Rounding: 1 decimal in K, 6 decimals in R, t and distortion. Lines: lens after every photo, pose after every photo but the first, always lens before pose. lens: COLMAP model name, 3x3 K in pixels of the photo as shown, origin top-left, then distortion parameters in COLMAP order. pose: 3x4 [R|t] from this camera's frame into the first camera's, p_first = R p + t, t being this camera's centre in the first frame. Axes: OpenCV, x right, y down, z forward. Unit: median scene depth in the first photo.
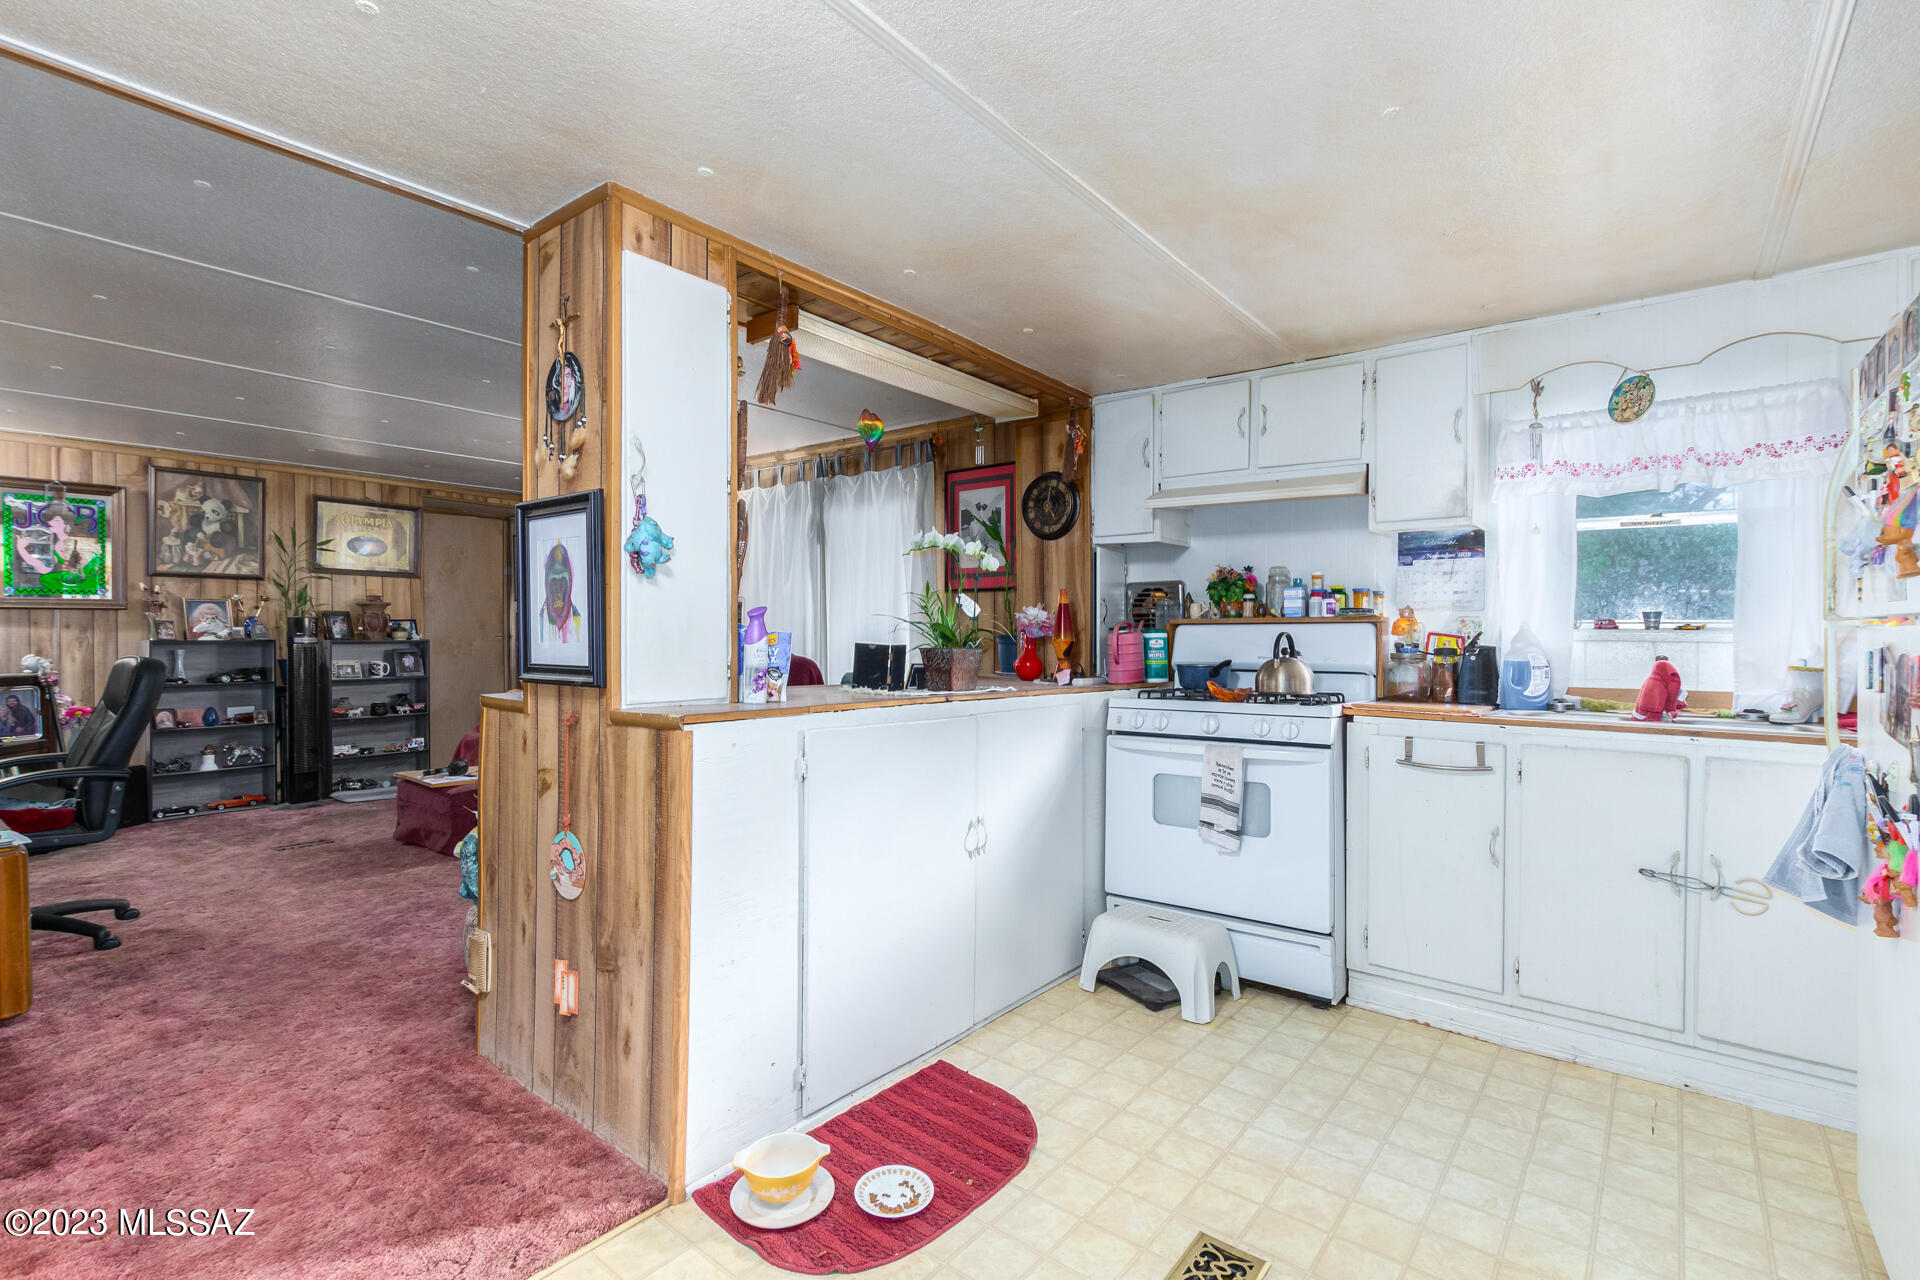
lens RADIAL K [[871.0, 0, 967.4], [0, 871.0, 633.9], [0, 0, 1]] dist [0.001052, -0.003635]
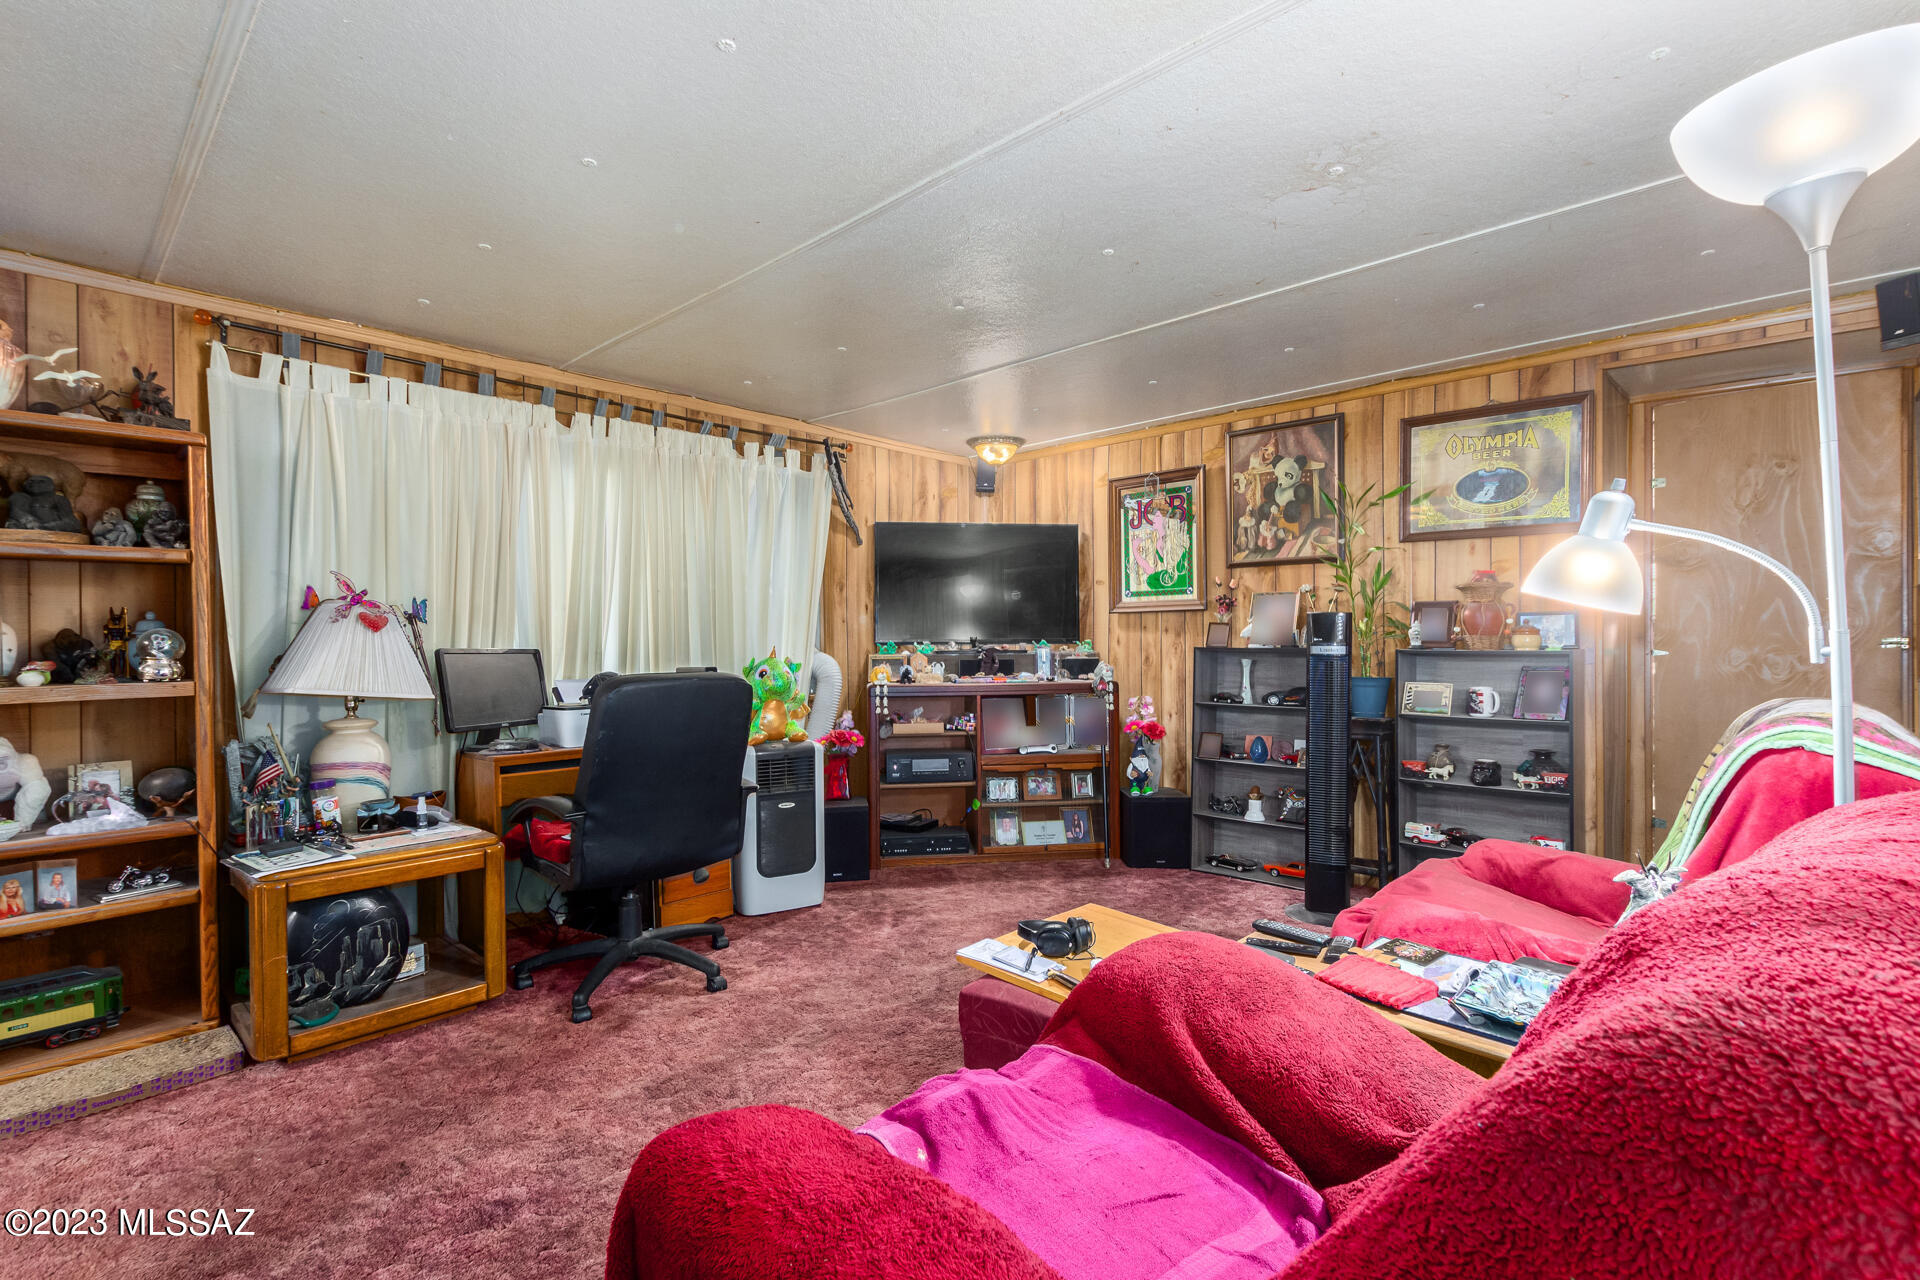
lens RADIAL K [[871.0, 0, 1012.3], [0, 871.0, 648.1], [0, 0, 1]] dist [0.001052, -0.003635]
pose [[-0.075234, 0.014340, -0.997063, -0.105476], [0.004878, 0.999890, 0.014012, -0.003932], [0.997154, -0.003809, -0.075296, 0.838377]]
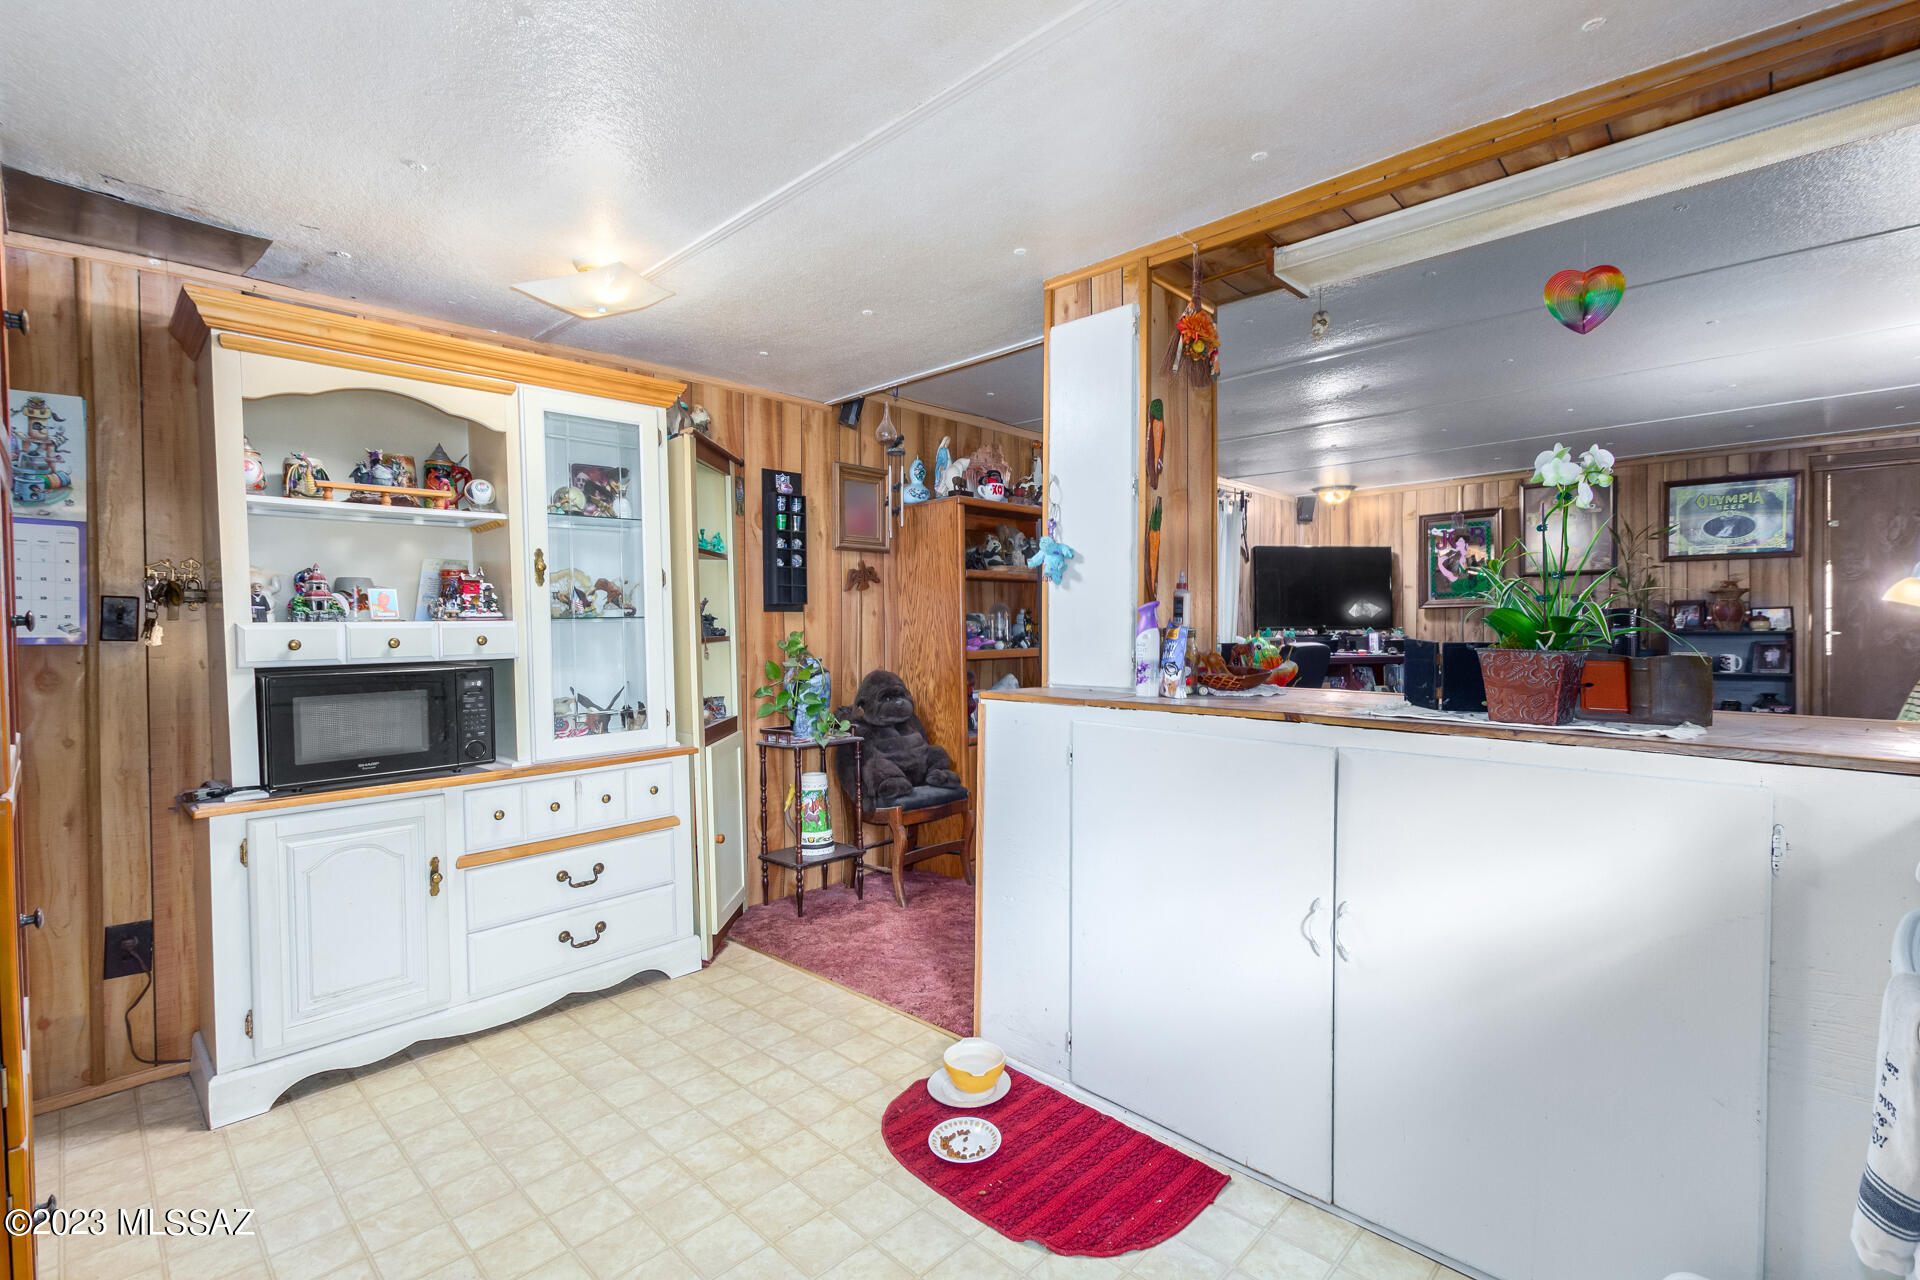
lens RADIAL K [[871.0, 0, 992.6], [0, 871.0, 644.7], [0, 0, 1]] dist [0.001052, -0.003635]
pose [[-0.087038, 0.017471, -0.996052, 0.319446], [0.007877, 0.999827, 0.016849, 0.000221], [0.996174, -0.006380, -0.087160, 0.365397]]
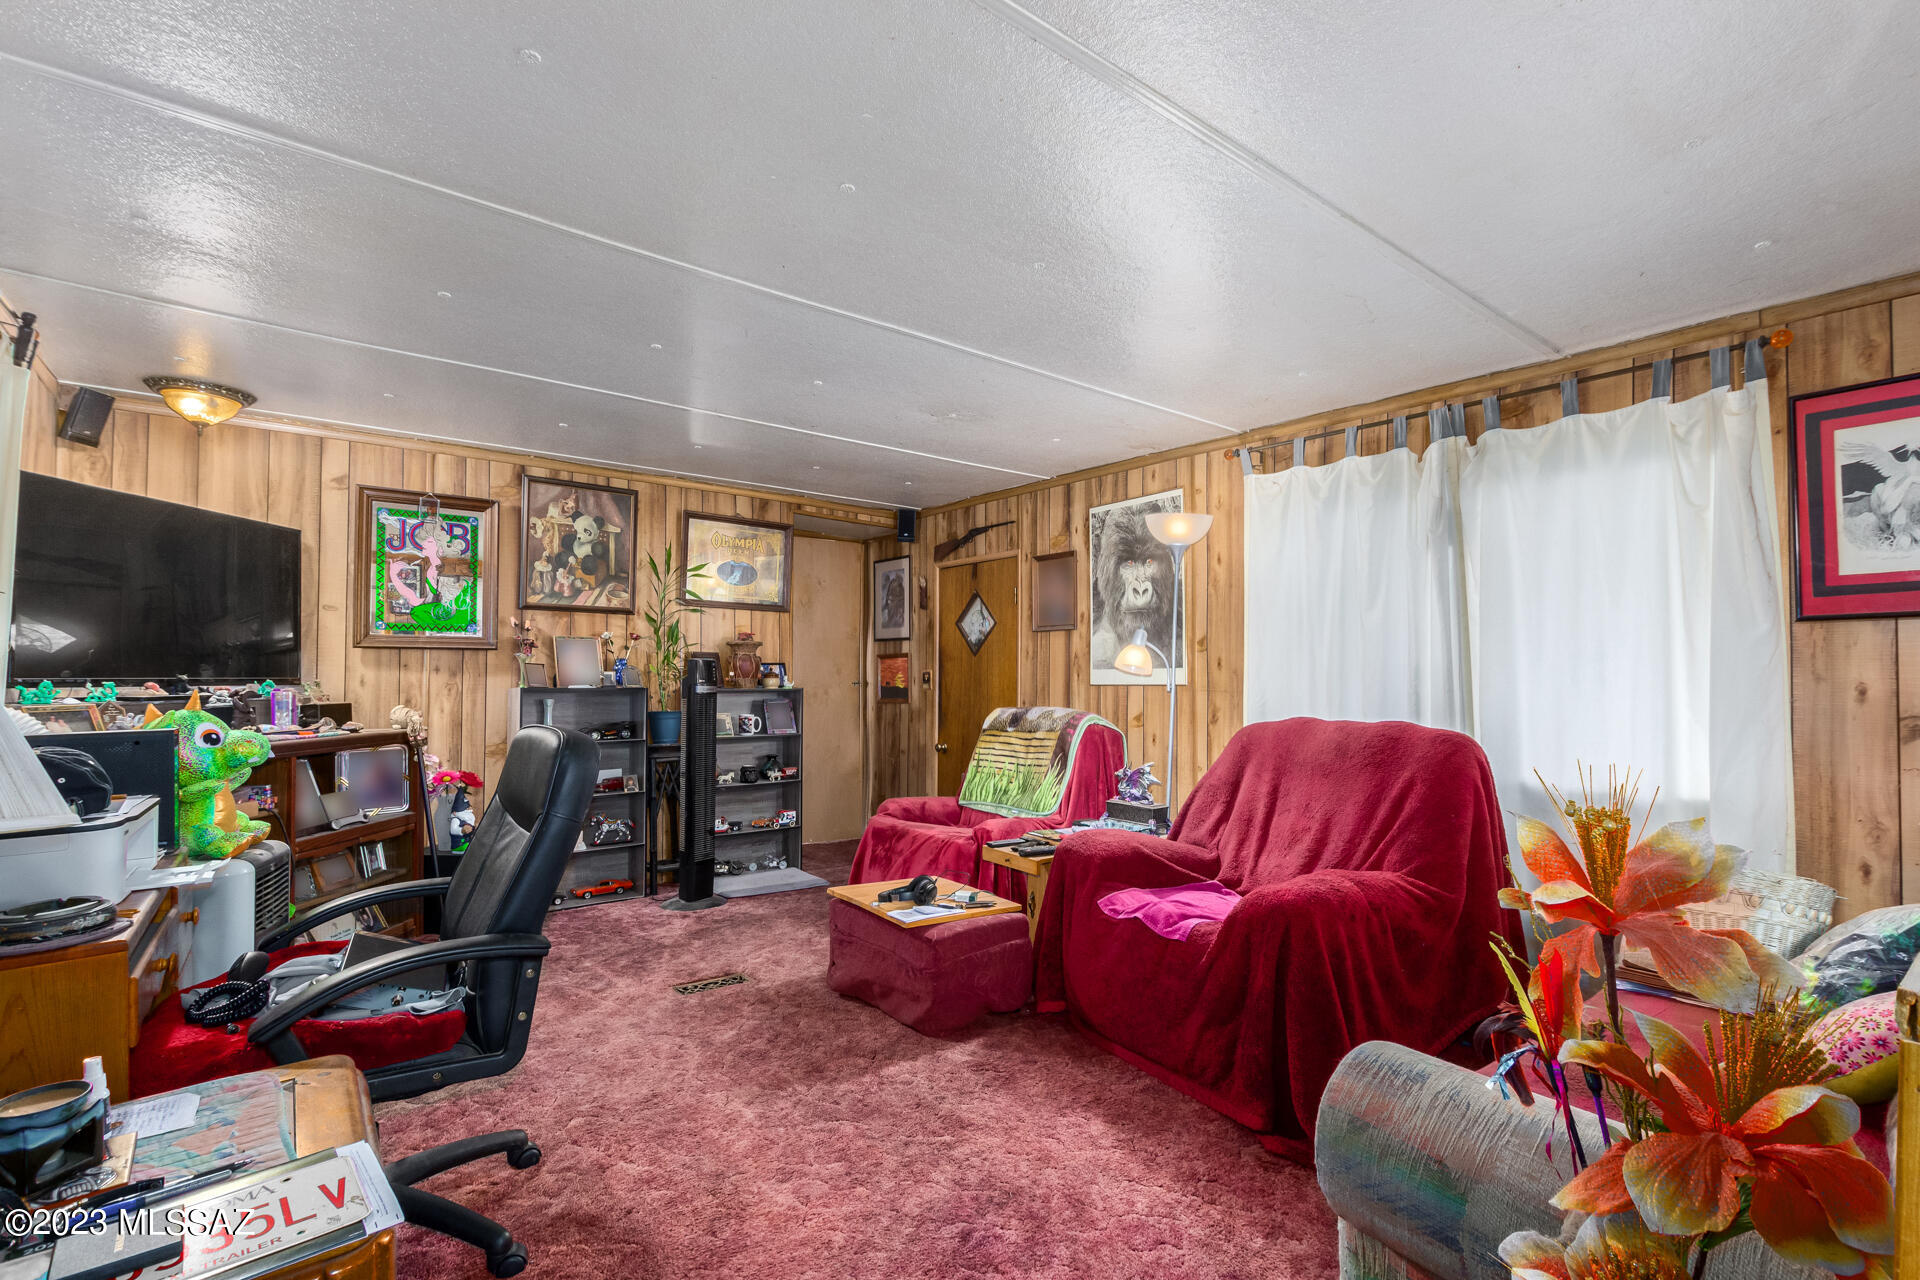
lens RADIAL K [[873.6, 0, 951.9], [0, 873.6, 651.5], [0, 0, 1]] dist [0.000754, -0.000239]
pose [[0.967495, 0.002599, -0.252877, -0.330059], [-0.009830, 0.999578, -0.027336, -0.007753], [0.252699, 0.028933, 0.967112, 0.299384]]
